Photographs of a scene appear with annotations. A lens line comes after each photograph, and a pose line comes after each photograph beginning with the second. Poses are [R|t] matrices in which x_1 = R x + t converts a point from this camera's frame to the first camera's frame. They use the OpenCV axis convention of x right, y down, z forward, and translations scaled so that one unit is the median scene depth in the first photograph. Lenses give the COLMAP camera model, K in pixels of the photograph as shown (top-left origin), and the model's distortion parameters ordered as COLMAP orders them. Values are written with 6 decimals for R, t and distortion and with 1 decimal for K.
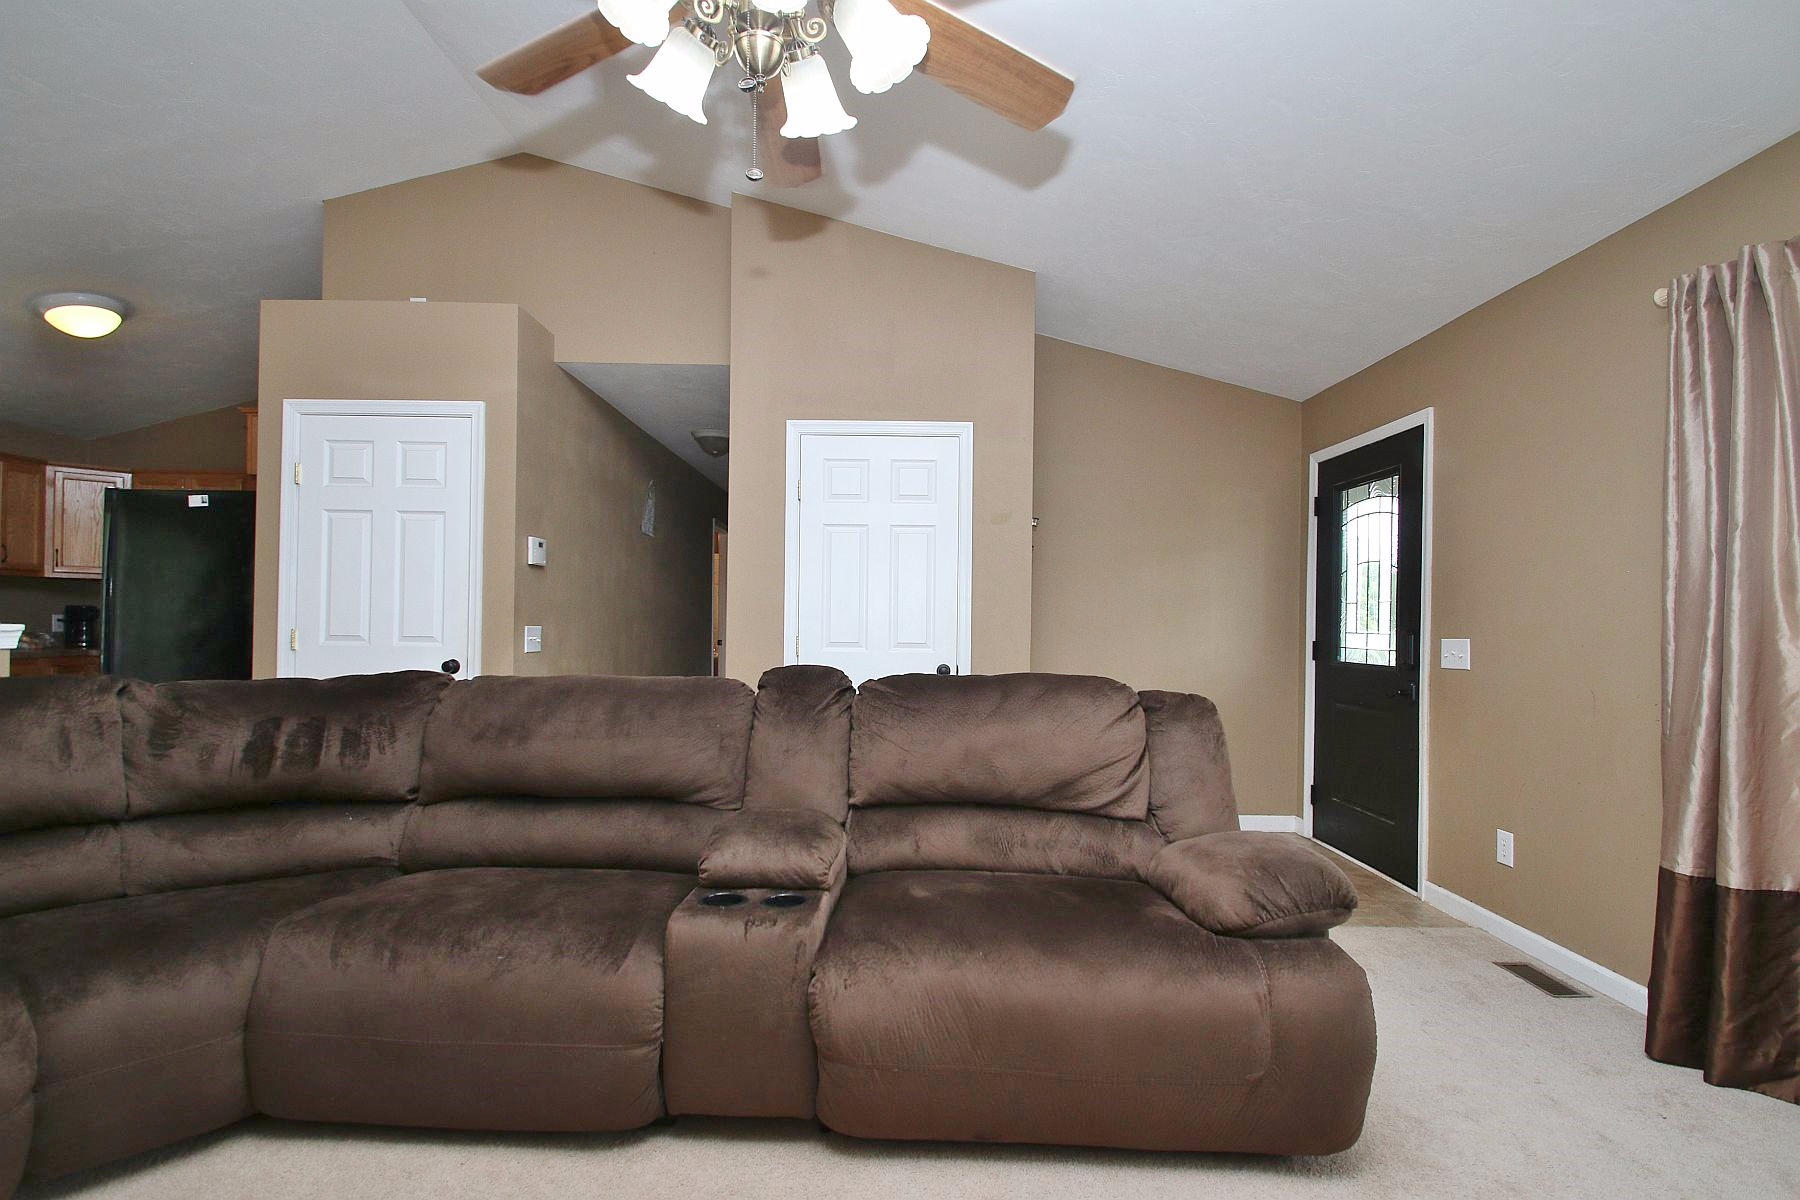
lens RADIAL K [[836.5, 0, 902.8], [0, 836.5, 614.0], [0, 0, 1]] dist [0.008720, -0.012662]
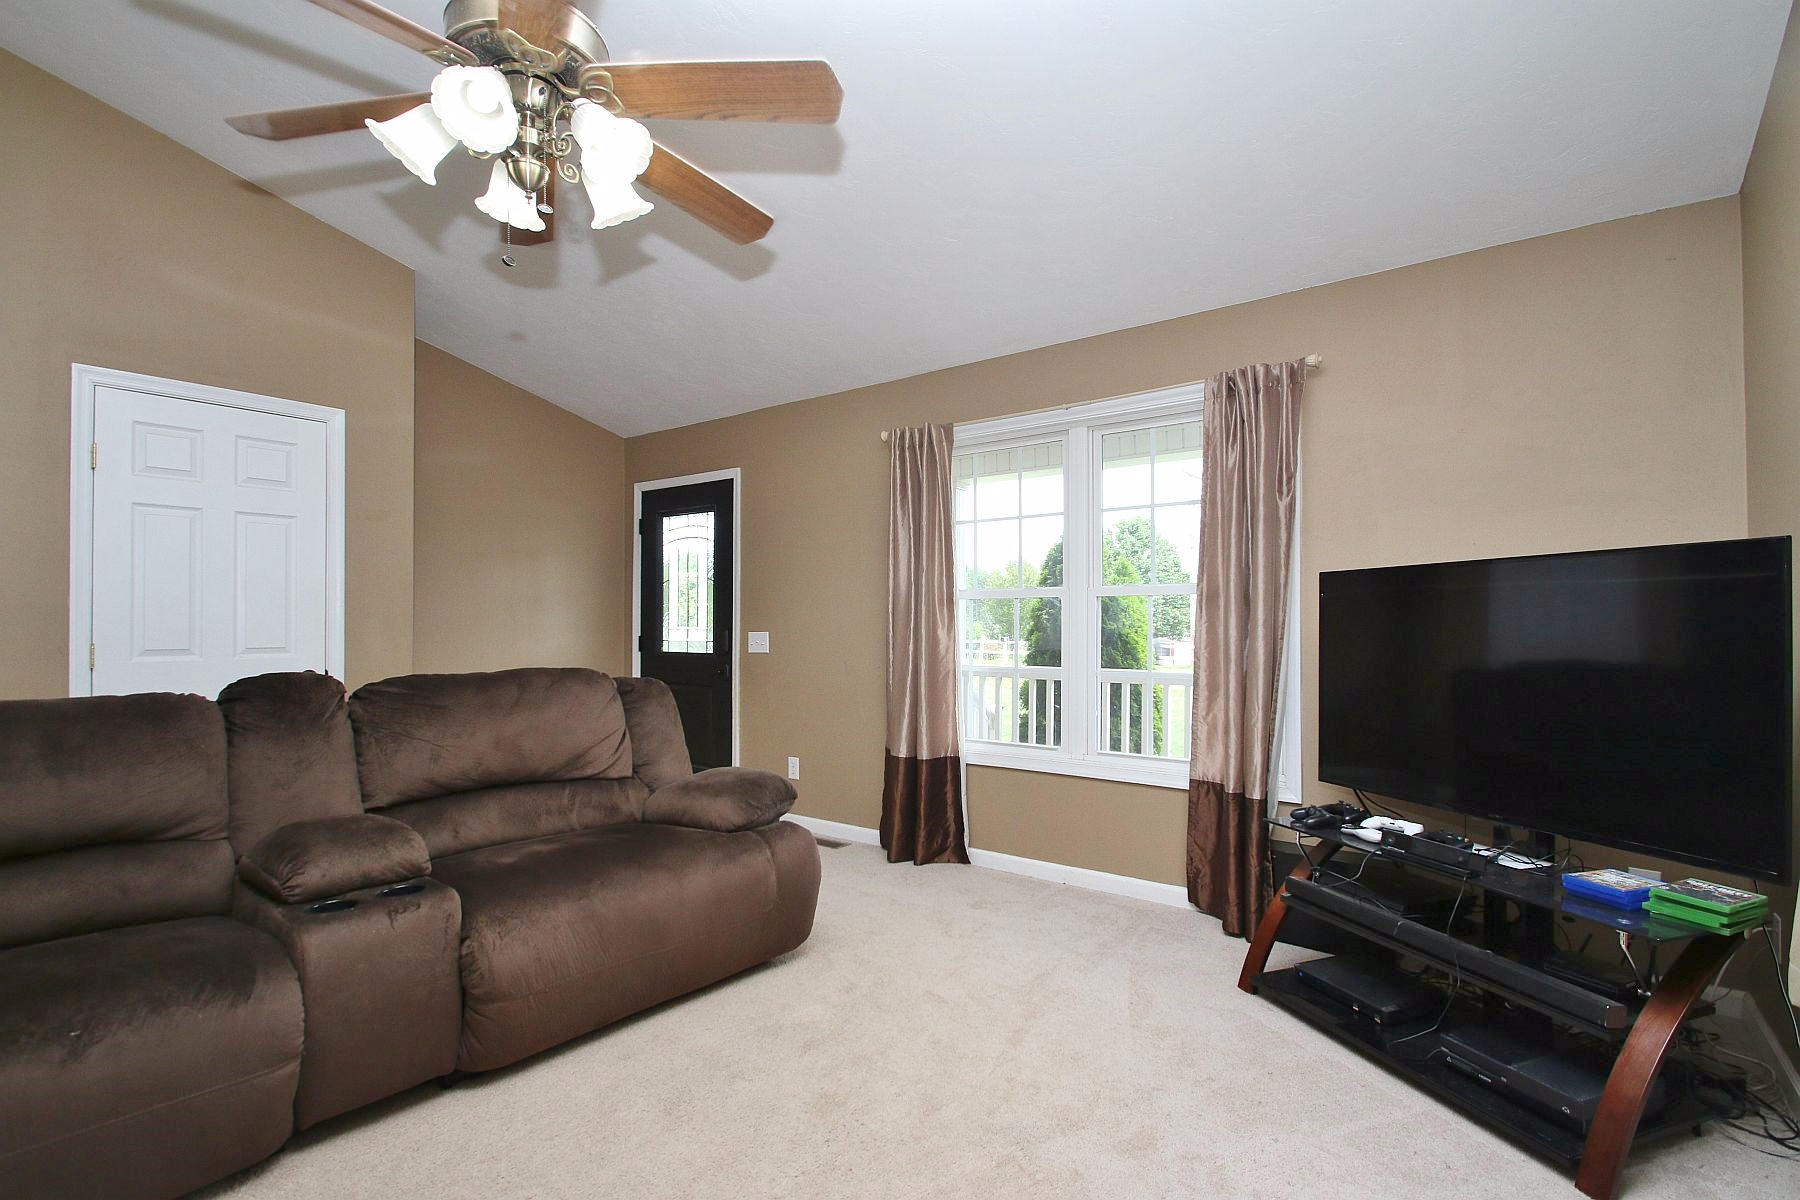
lens RADIAL K [[836.5, 0, 904.7], [0, 836.5, 611.9], [0, 0, 1]] dist [0.008720, -0.012662]
pose [[0.610808, 0.000418, 0.791778, -0.479921], [-0.002137, 0.999997, 0.001120, -0.010395], [-0.791776, -0.002376, 0.610807, -0.120306]]
